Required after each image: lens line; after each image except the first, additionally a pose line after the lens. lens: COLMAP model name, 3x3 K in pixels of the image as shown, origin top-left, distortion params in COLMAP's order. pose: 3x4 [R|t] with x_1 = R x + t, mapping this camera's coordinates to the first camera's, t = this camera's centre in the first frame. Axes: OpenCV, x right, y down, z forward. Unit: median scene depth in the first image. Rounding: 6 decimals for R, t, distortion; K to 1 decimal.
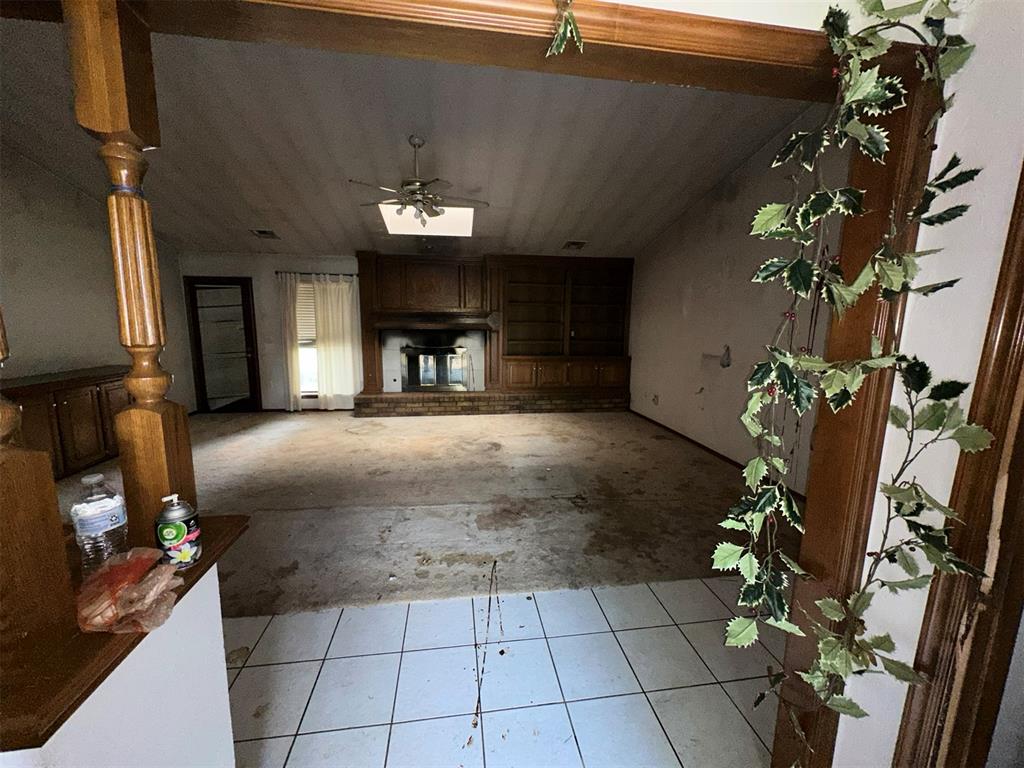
lens RADIAL K [[407.8, 0, 513.4], [0, 407.8, 382.7], [0, 0, 1]] dist [-0.006298, 0.000079]
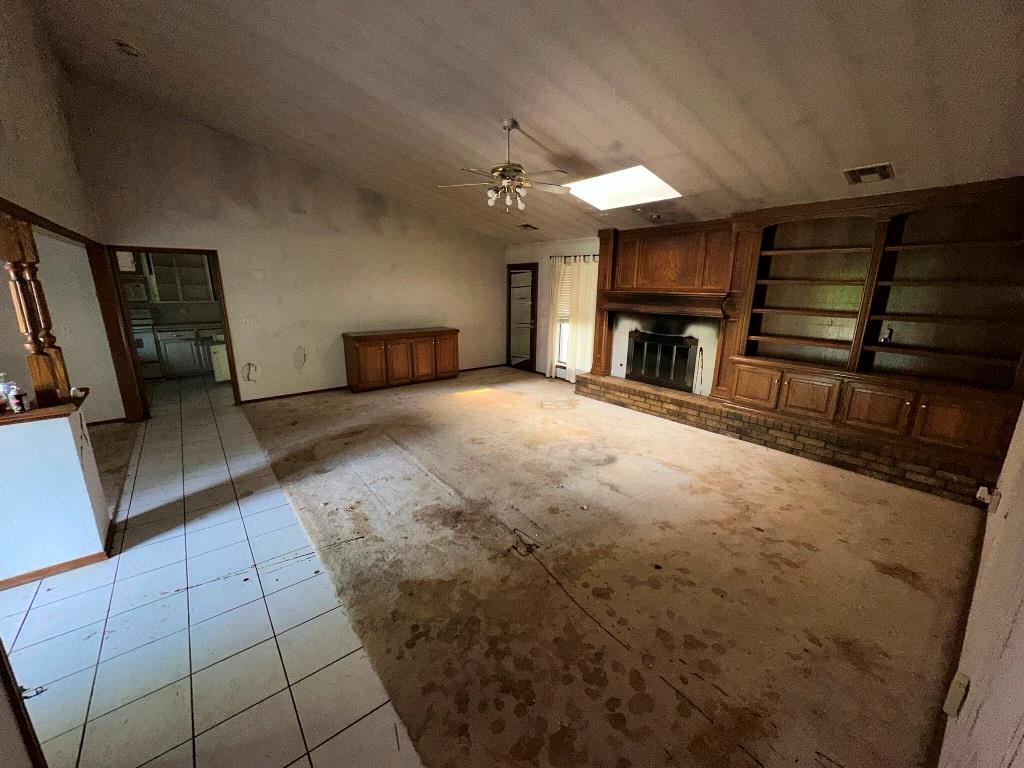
lens RADIAL K [[407.8, 0, 516.1], [0, 407.8, 387.4], [0, 0, 1]] dist [-0.006298, 0.000079]
pose [[0.508625, 0.206837, -0.835775, 0.424421], [-0.132811, 0.977945, 0.161197, -0.082332], [0.850683, 0.029011, 0.524878, 0.317795]]
